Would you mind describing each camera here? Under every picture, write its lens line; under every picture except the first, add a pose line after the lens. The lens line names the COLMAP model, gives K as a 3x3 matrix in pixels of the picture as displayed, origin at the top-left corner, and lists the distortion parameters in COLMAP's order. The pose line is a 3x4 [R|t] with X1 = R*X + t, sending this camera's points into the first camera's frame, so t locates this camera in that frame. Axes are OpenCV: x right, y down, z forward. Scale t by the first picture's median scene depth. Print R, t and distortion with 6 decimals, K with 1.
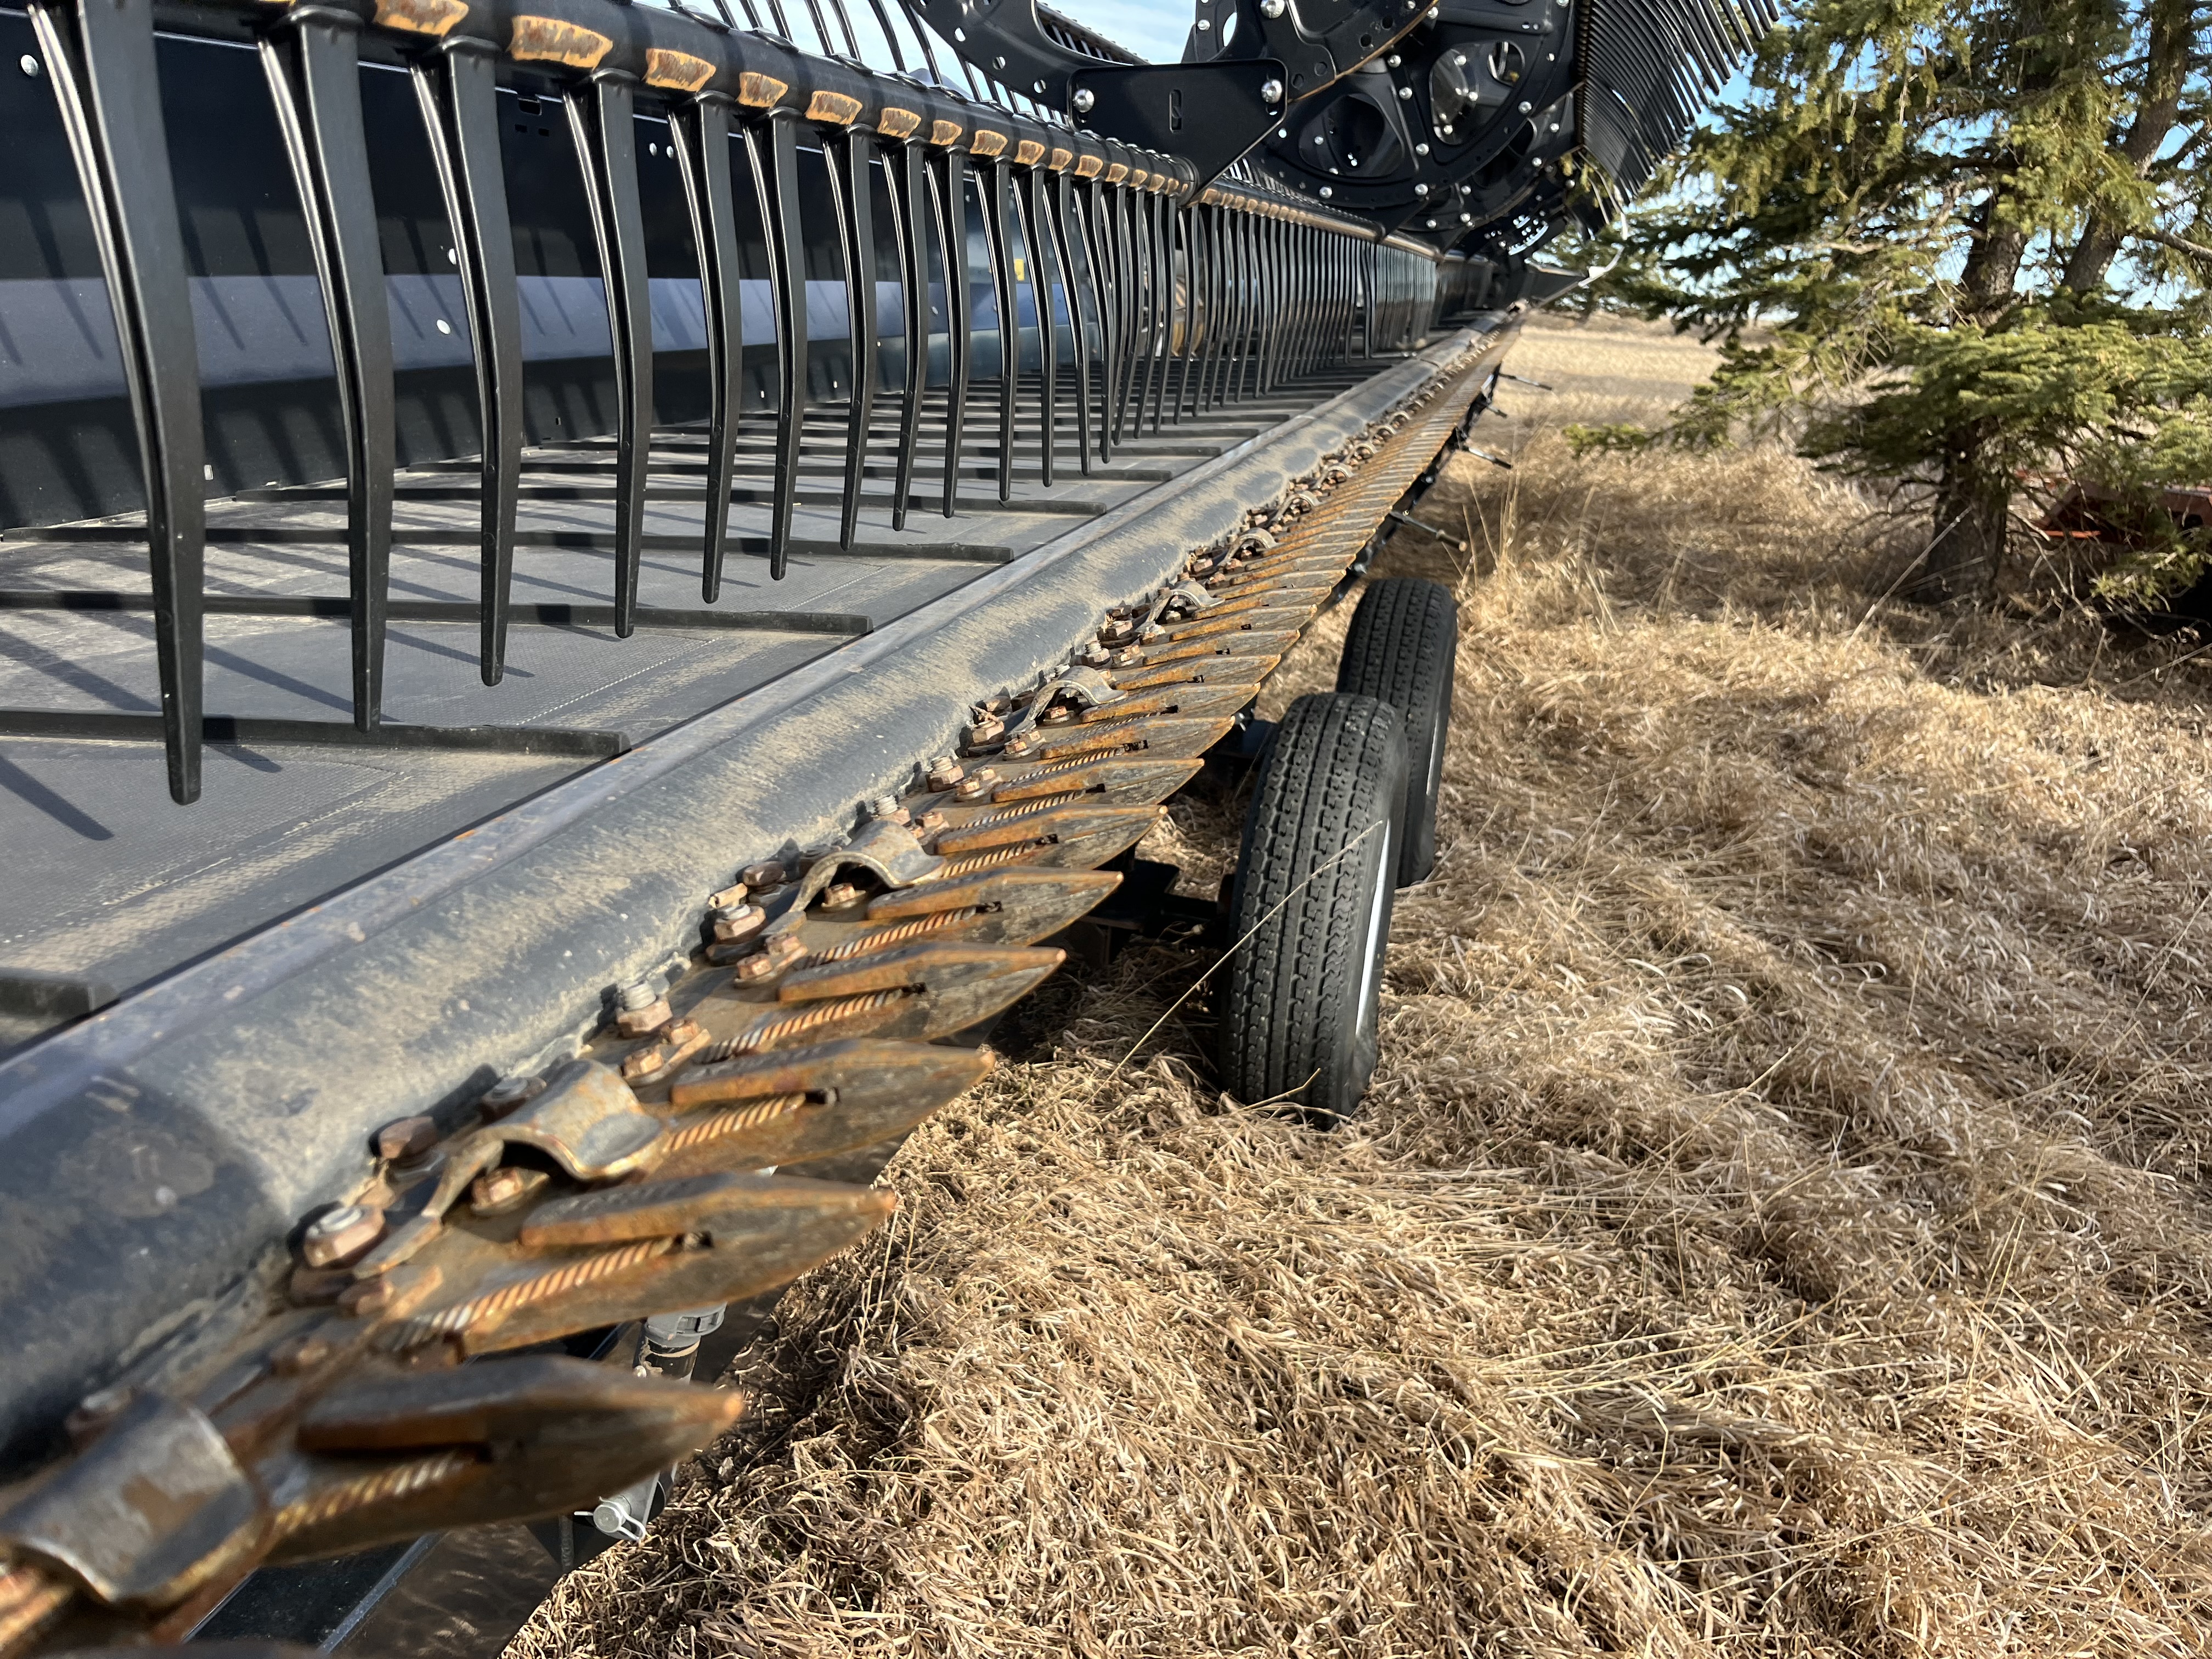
lens RADIAL K [[1699.3, 0, 1105.3], [0, 1699.3, 828.2], [0, 0, 1]] dist [0.066140, -0.084052]
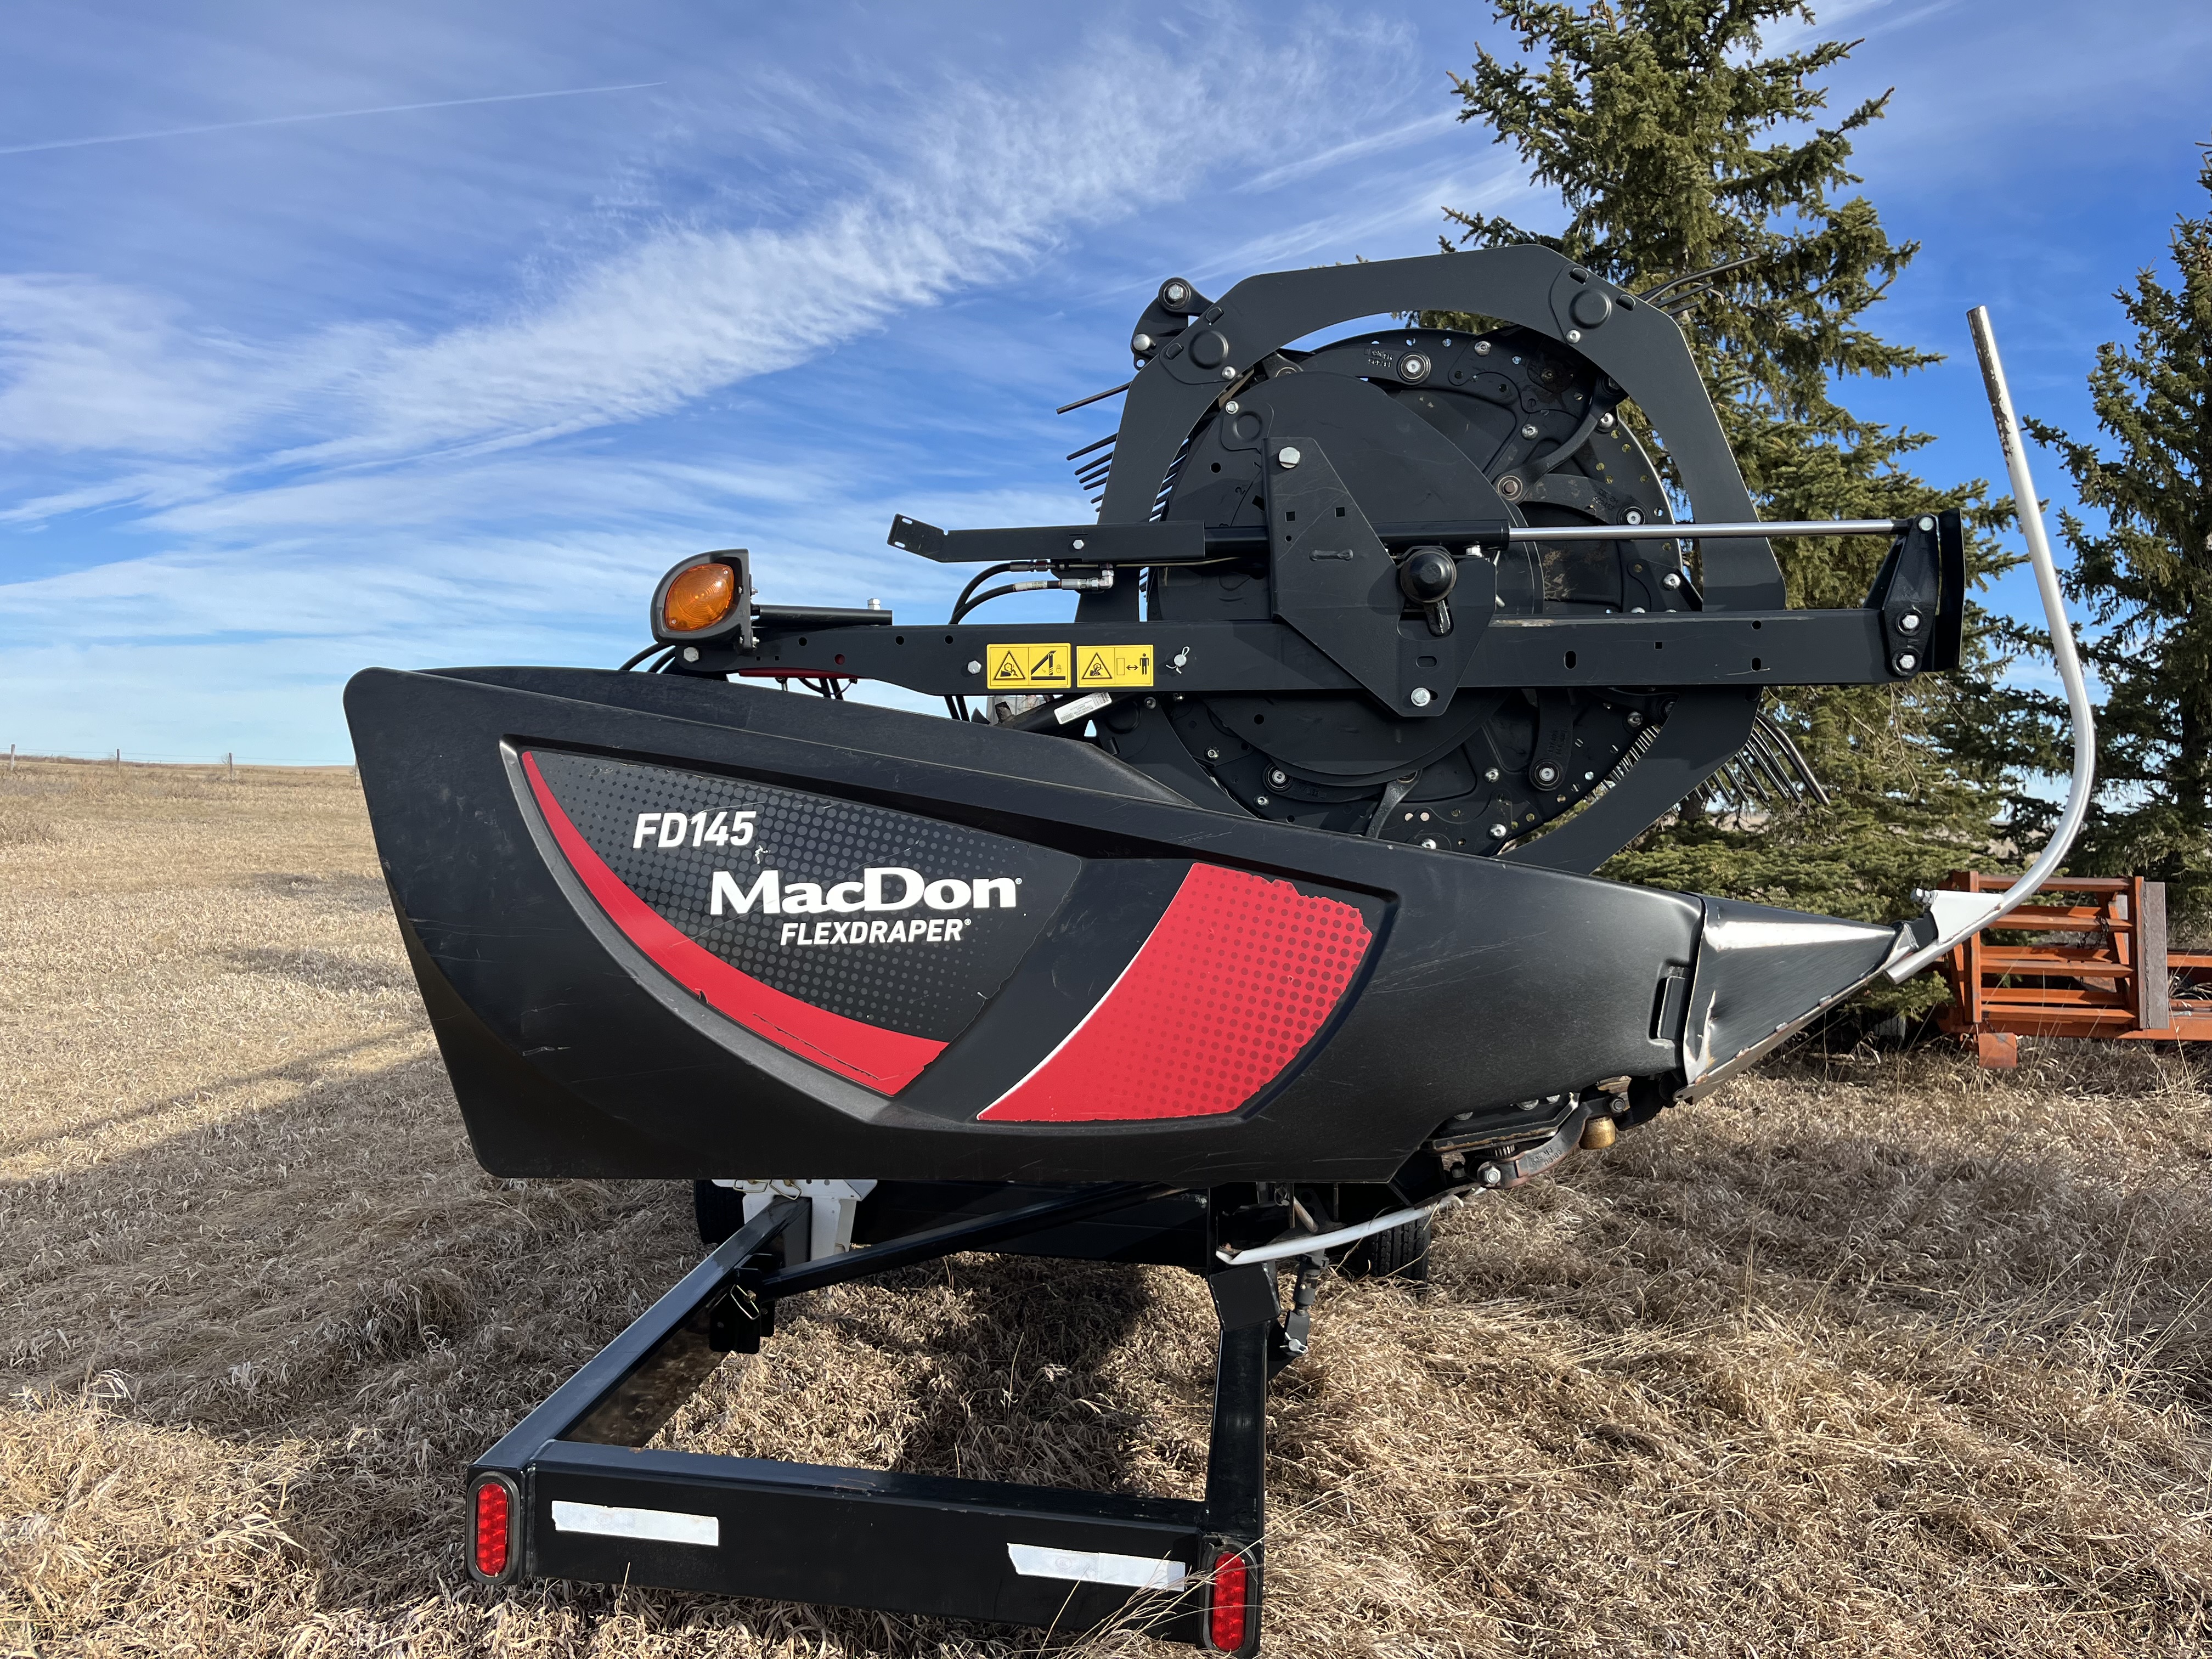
lens RADIAL K [[1699.3, 0, 1096.1], [0, 1699.3, 823.0], [0, 0, 1]] dist [0.066140, -0.084052]
pose [[0.985738, -0.041629, 0.163059, -0.259954], [0.086199, 0.957064, -0.276762, 0.084171], [-0.144537, 0.286871, 0.947003, -0.462778]]
